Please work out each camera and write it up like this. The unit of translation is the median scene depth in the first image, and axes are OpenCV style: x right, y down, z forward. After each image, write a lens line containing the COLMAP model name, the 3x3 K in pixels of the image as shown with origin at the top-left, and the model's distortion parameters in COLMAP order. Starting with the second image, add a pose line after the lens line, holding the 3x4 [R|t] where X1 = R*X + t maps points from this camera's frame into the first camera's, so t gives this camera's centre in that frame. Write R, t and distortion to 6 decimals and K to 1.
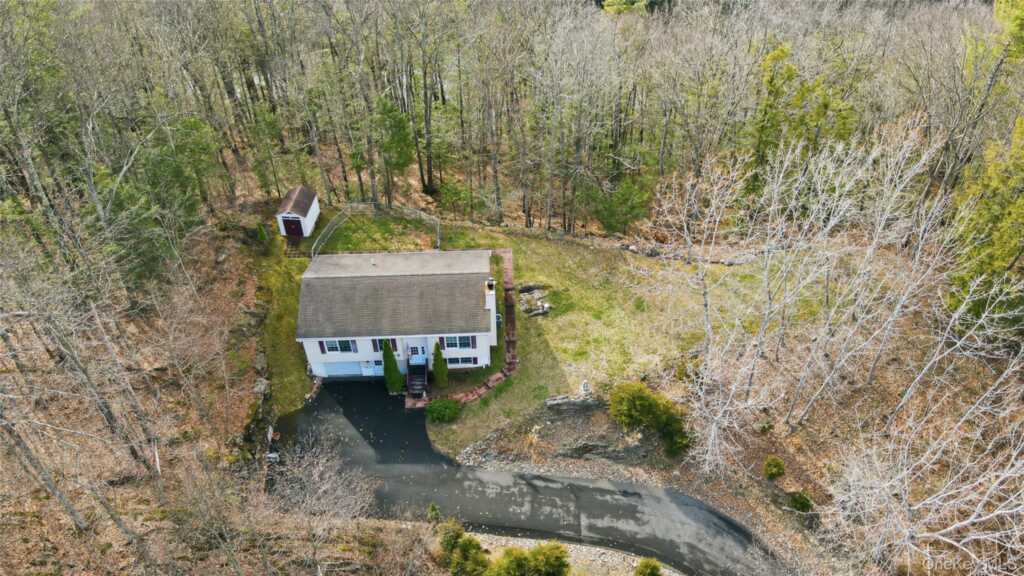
lens RADIAL K [[747.1, 0, 512.1], [0, 747.1, 284.9], [0, 0, 1]] dist [-0.004125, -0.000696]
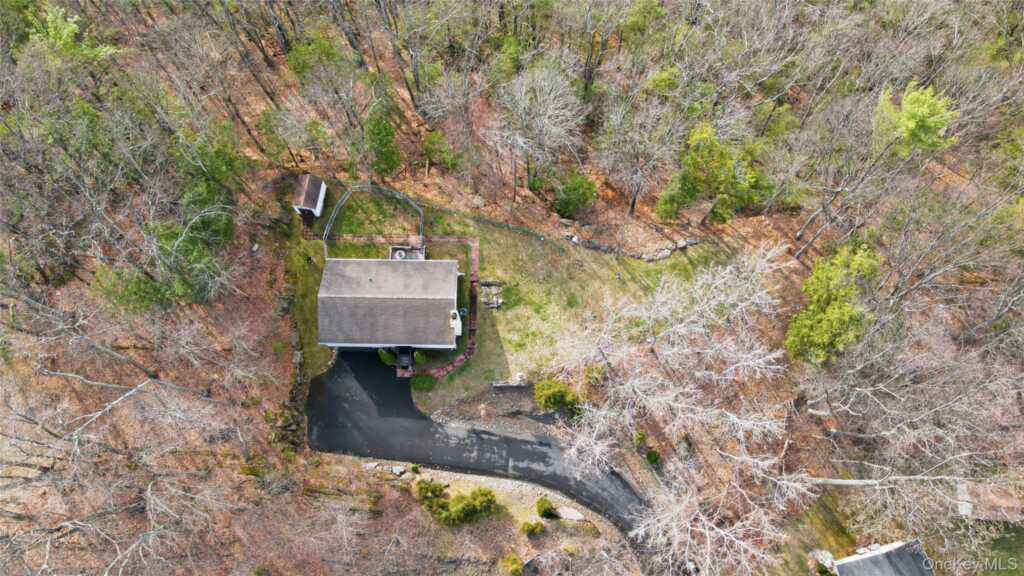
lens RADIAL K [[747.1, 0, 510.3], [0, 747.1, 285.0], [0, 0, 1]] dist [-0.004125, -0.000696]
pose [[0.998279, 0.053067, -0.024957, 0.103560], [-0.033616, 0.866560, 0.497940, -0.717995], [0.048050, -0.496244, 0.866852, -0.160688]]
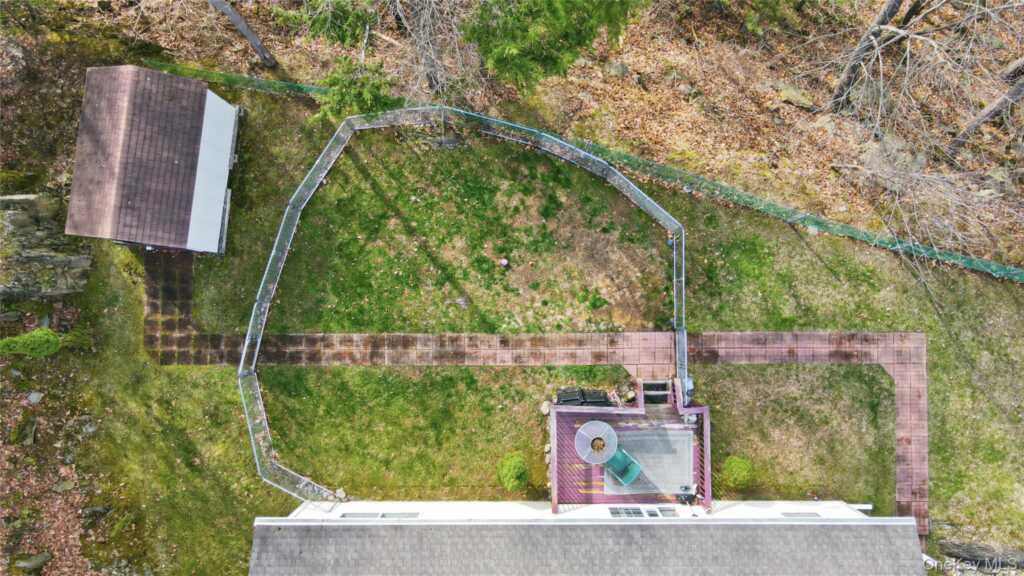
lens RADIAL K [[747.1, 0, 515.6], [0, 747.1, 289.5], [0, 0, 1]] dist [-0.004125, -0.000696]
pose [[0.999257, 0.038422, 0.003113, -0.188901], [-0.029648, 0.714399, 0.699110, -0.306021], [0.024637, -0.698682, 0.715008, 0.939433]]
